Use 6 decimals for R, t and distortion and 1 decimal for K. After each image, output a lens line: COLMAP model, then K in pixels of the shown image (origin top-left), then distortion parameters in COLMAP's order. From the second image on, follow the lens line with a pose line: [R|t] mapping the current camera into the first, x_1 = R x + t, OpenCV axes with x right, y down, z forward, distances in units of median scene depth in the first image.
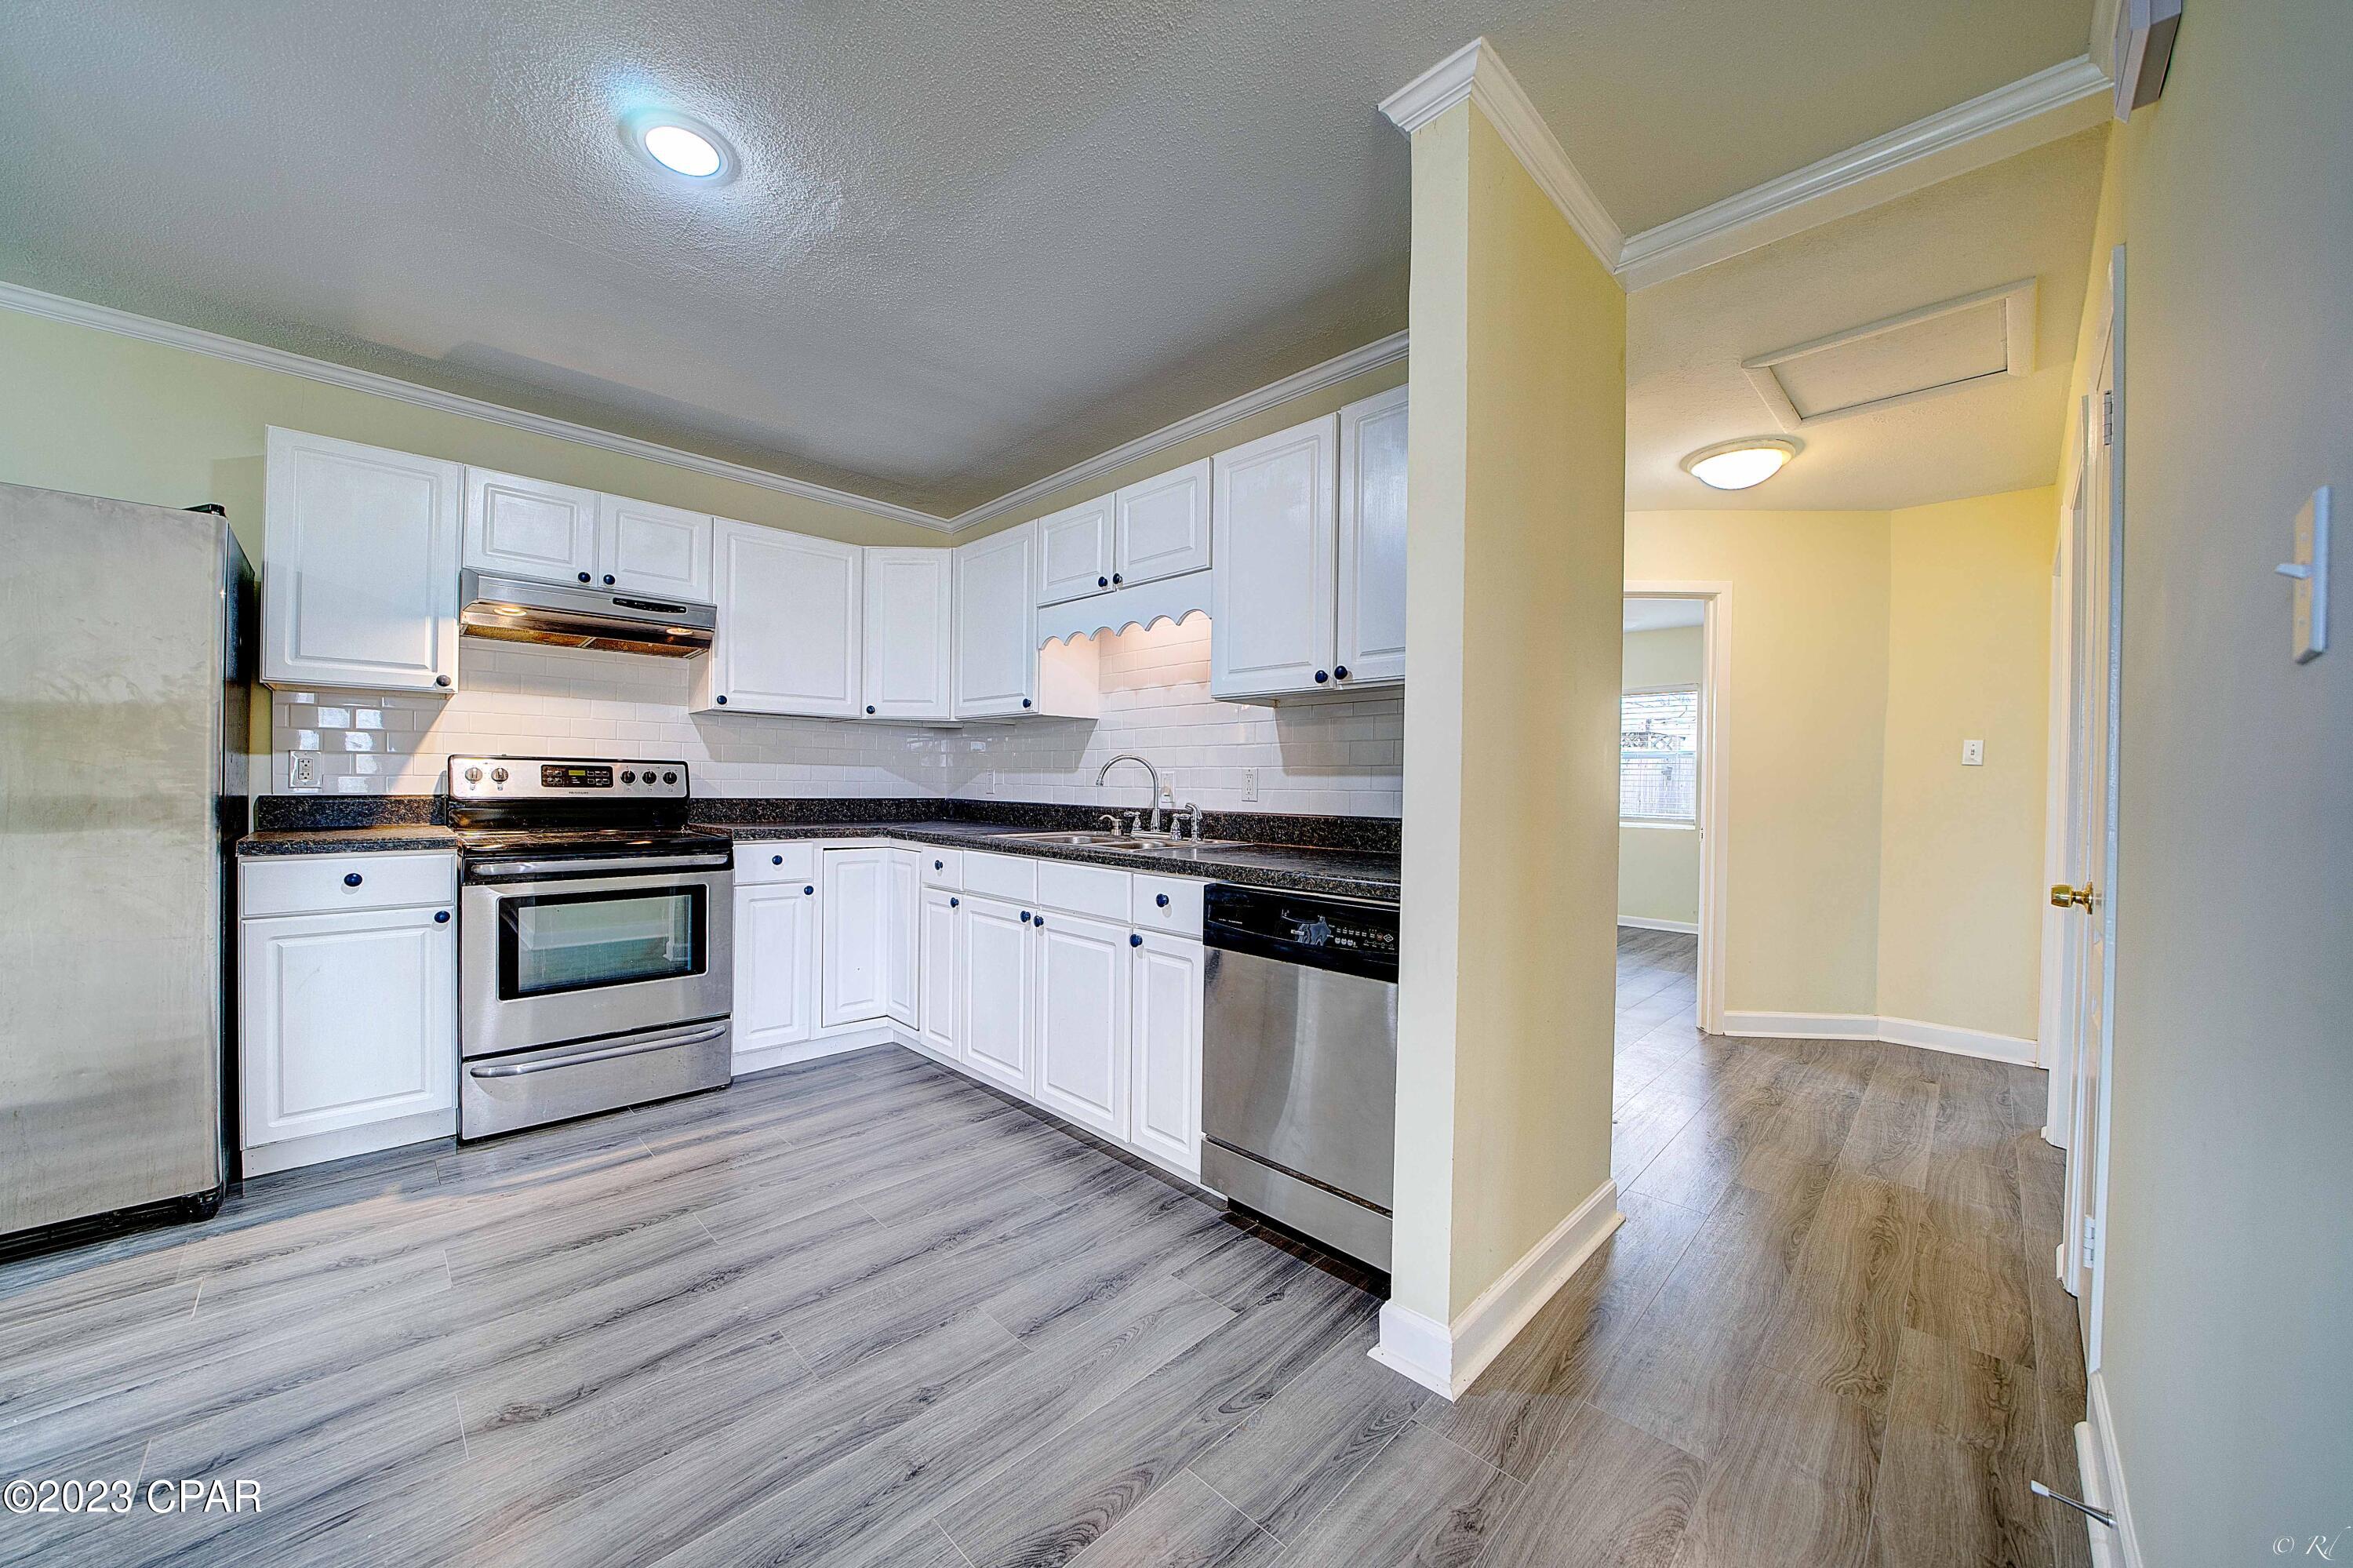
lens RADIAL K [[836.6, 0, 1176.5], [0, 836.6, 784.0], [0, 0, 1]] dist [-0.027082, 0.002946]
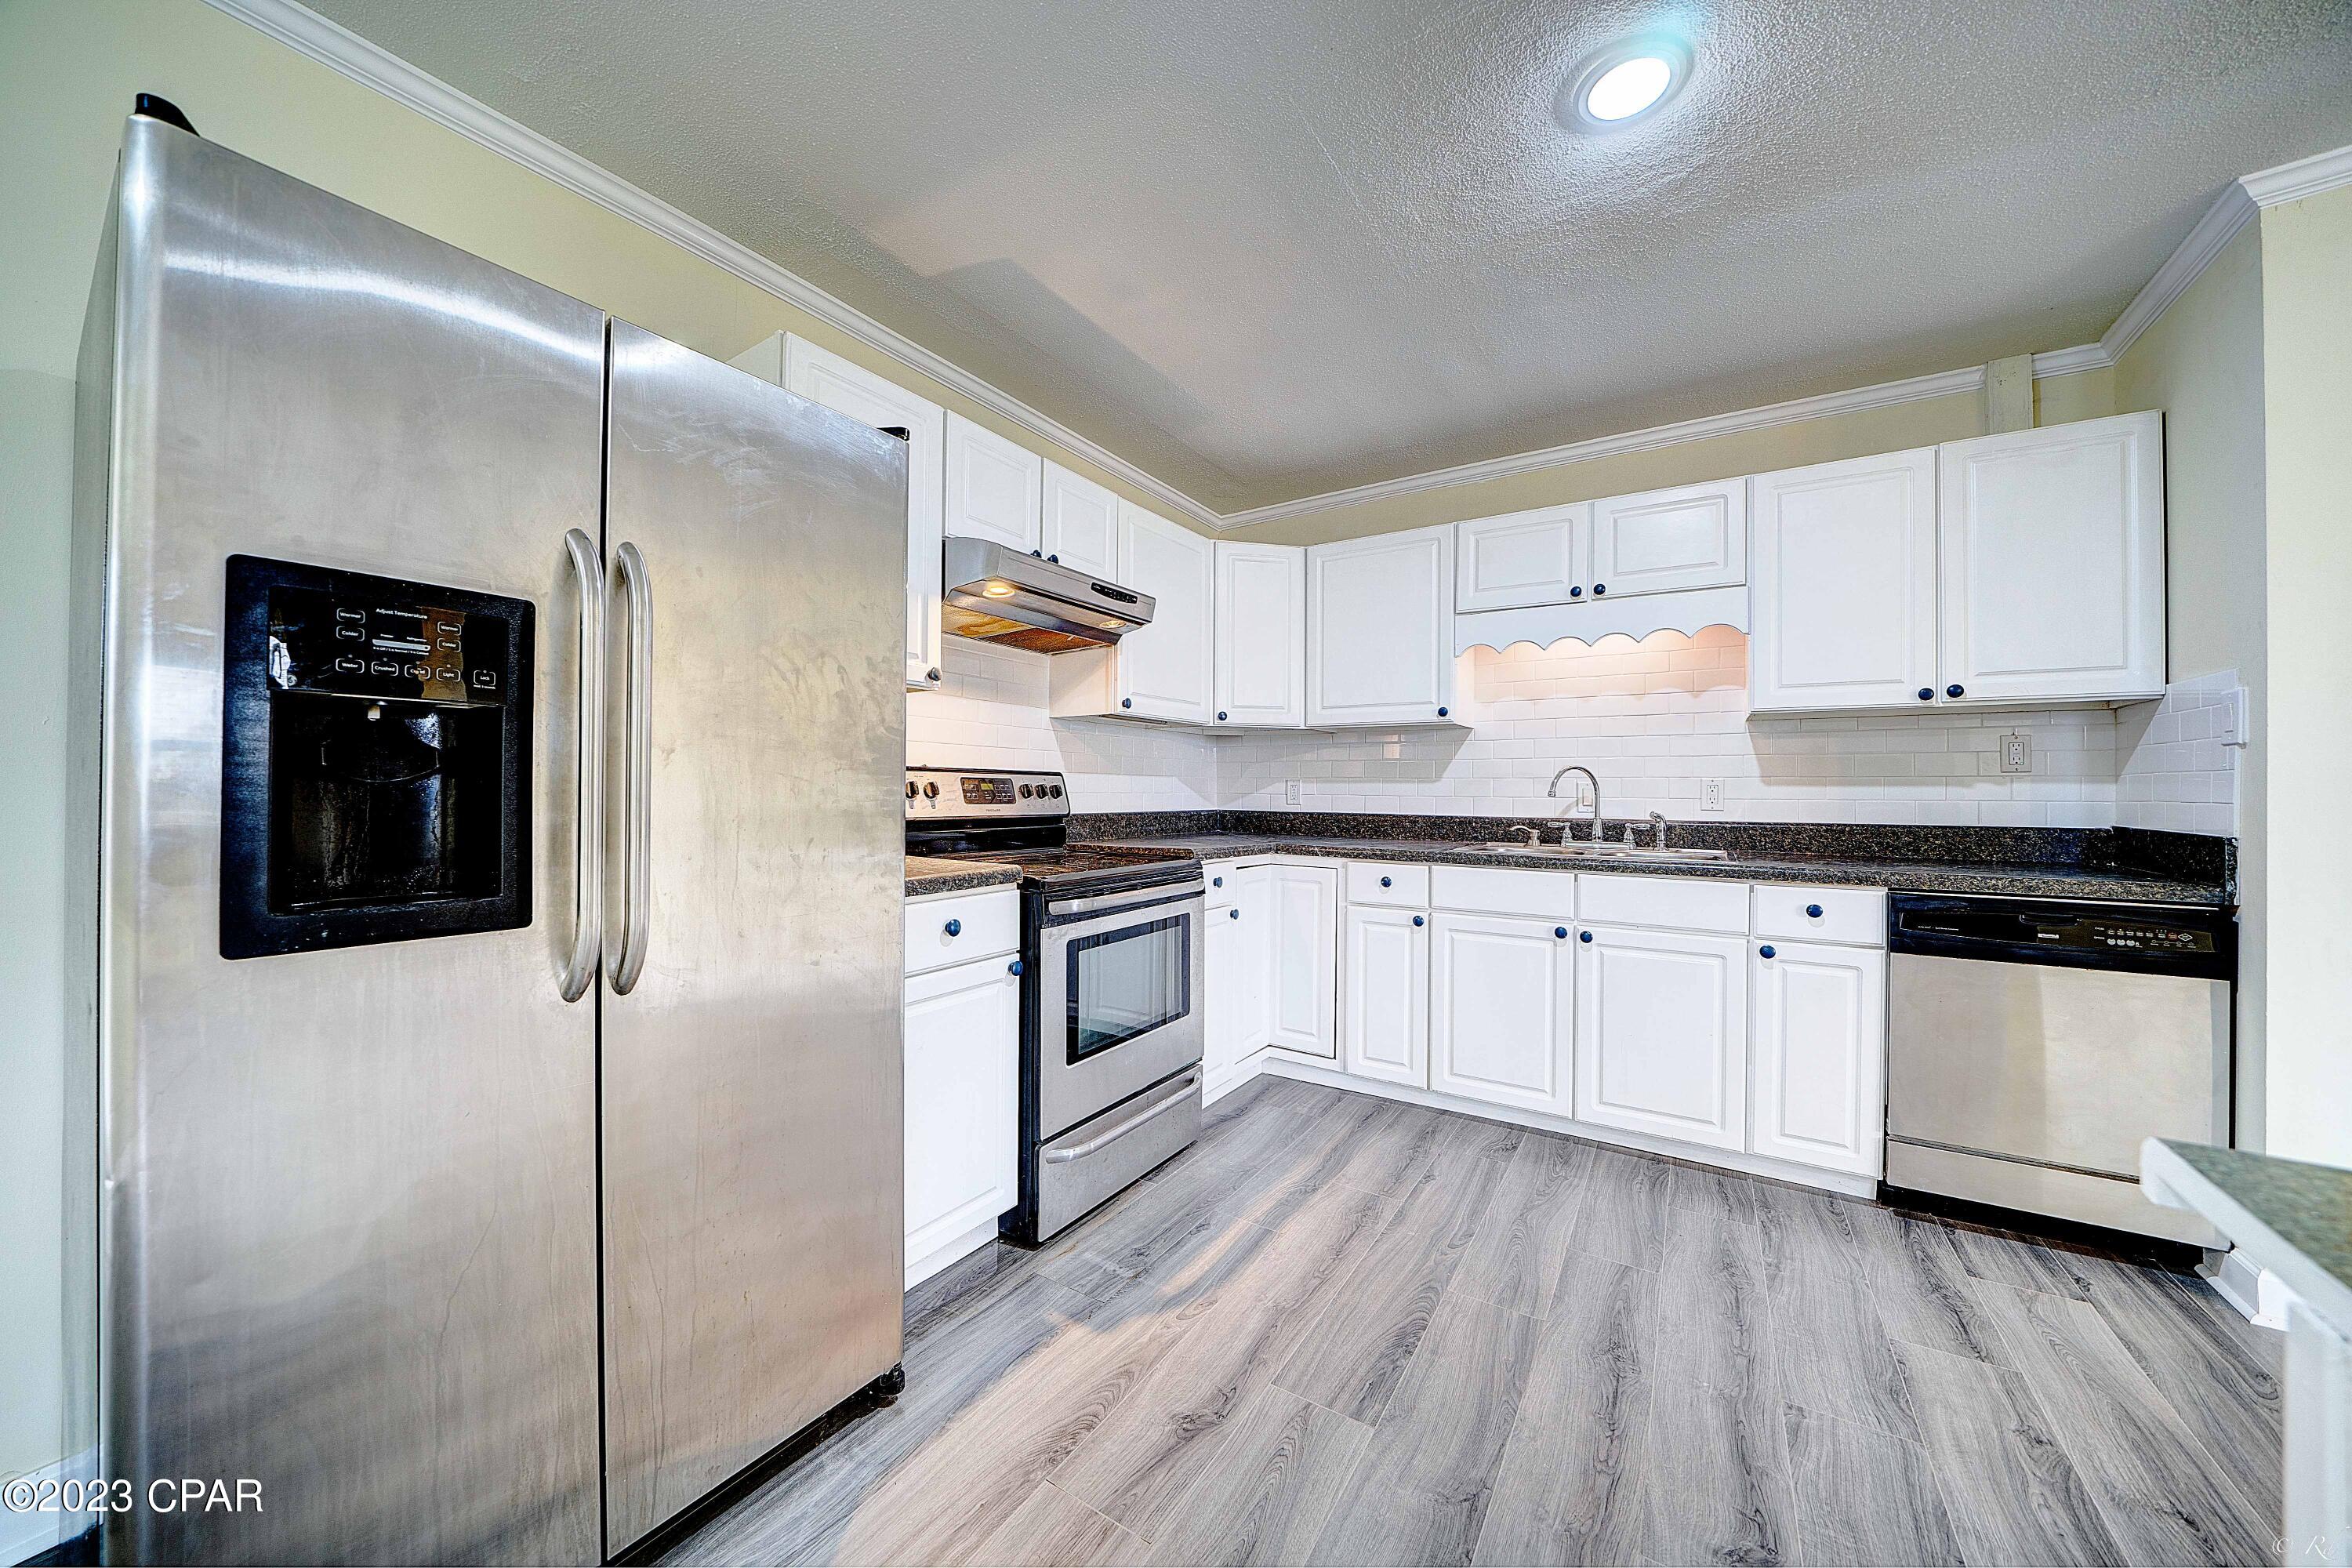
lens RADIAL K [[814.1, 0, 1173.8], [0, 814.1, 785.4], [0, 0, 1]] dist [-0.024797, 0.002201]
pose [[0.979105, -0.004803, 0.203297, -0.845620], [0.005844, 0.999973, -0.004516, -0.011514], [-0.203270, 0.005610, 0.979107, 0.176108]]
